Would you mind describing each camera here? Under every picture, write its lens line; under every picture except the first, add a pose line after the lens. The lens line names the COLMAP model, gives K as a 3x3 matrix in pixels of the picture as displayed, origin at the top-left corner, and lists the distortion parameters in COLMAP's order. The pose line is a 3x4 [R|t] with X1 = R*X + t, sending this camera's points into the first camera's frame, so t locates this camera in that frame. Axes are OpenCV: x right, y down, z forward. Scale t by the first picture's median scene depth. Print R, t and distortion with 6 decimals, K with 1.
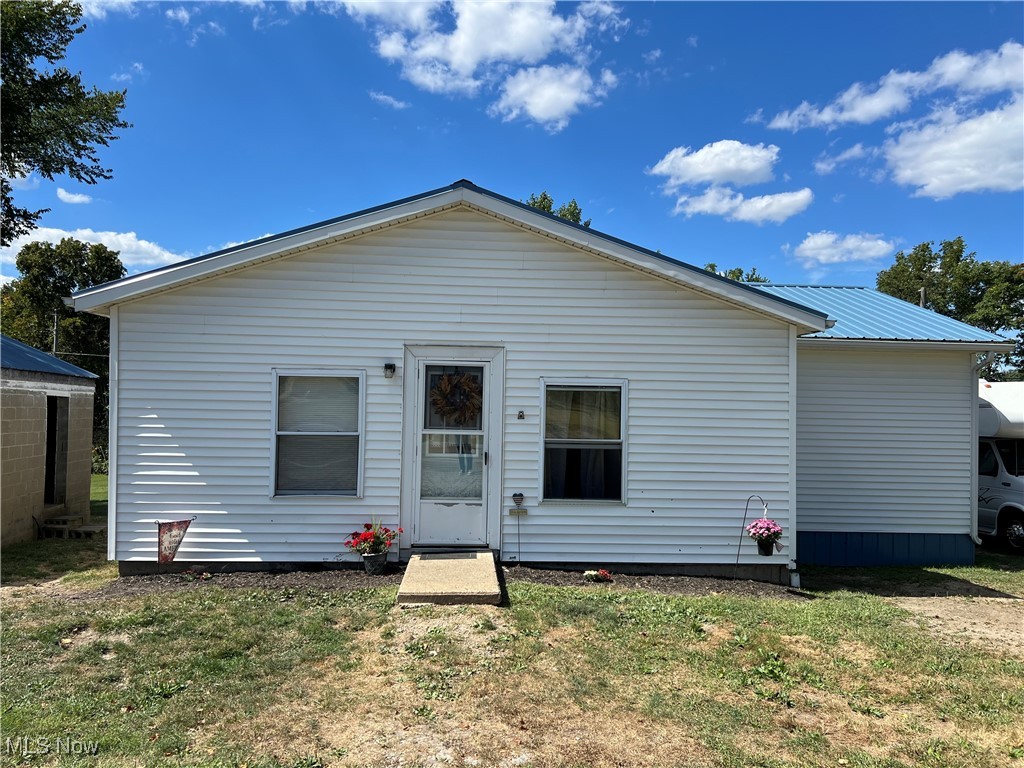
lens RADIAL K [[771.6, 0, 515.2], [0, 771.6, 378.4], [0, 0, 1]] dist [0.048117, -0.044385]
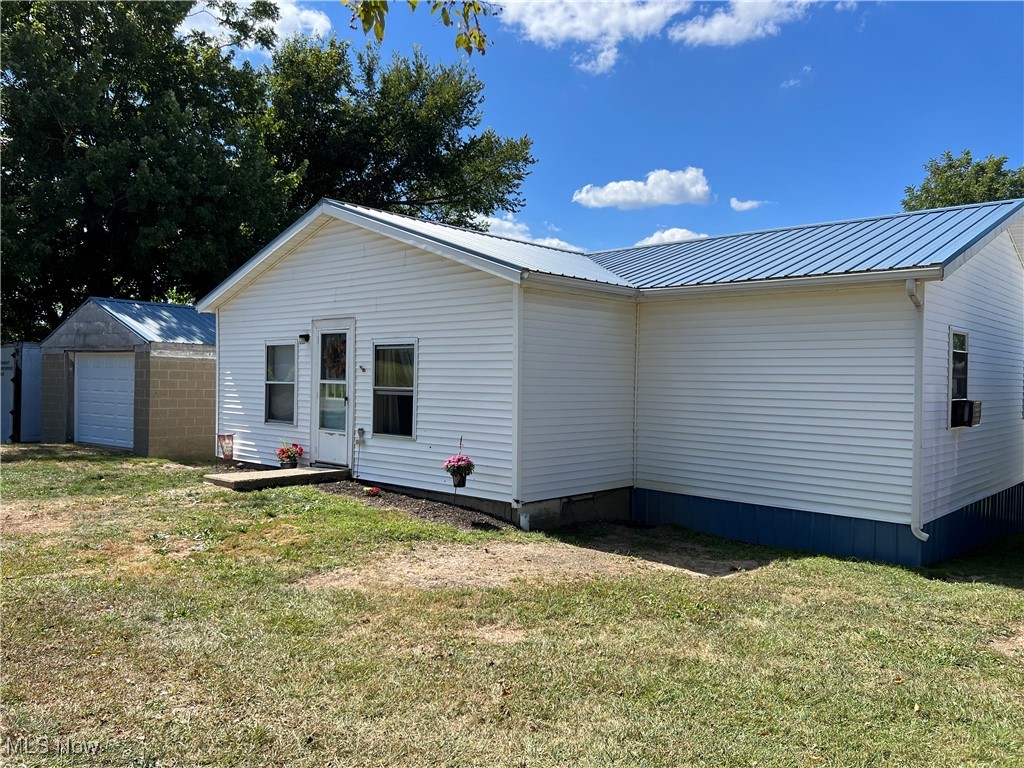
lens RADIAL K [[771.6, 0, 512.9], [0, 771.6, 384.1], [0, 0, 1]] dist [0.048117, -0.044385]
pose [[0.697335, -0.003228, -0.716738, 1.124108], [0.018236, 0.999746, 0.013240, 0.060758], [0.716513, -0.022304, 0.697217, 0.265170]]
